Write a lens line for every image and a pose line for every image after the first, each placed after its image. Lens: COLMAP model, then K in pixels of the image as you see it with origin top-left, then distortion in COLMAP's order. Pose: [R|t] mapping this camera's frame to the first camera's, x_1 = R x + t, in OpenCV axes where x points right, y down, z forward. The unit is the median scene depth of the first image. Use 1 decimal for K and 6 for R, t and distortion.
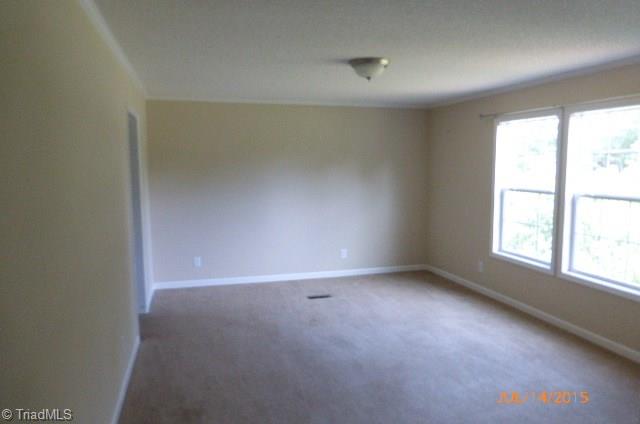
lens RADIAL K [[489.6, 0, 320.0], [0, 489.6, 212.0], [0, 0, 1]] dist [0.000558, -0.000896]
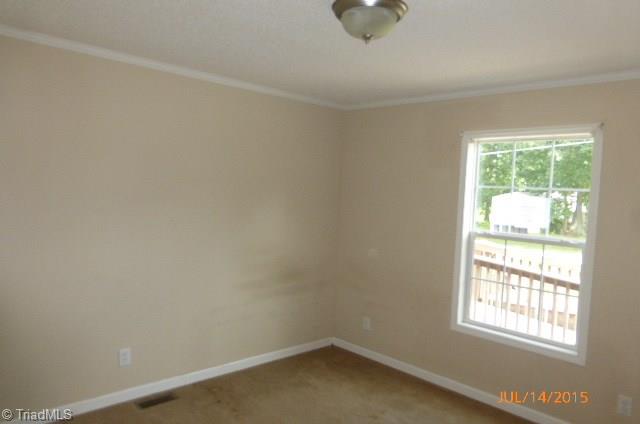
lens RADIAL K [[489.6, 0, 320.0], [0, 489.6, 212.0], [0, 0, 1]] dist [0.000558, -0.000896]
pose [[0.872688, 0.016449, 0.488001, -0.151295], [-0.000686, 0.999473, -0.032463, -0.050705], [-0.488278, 0.027995, 0.872239, 0.424959]]
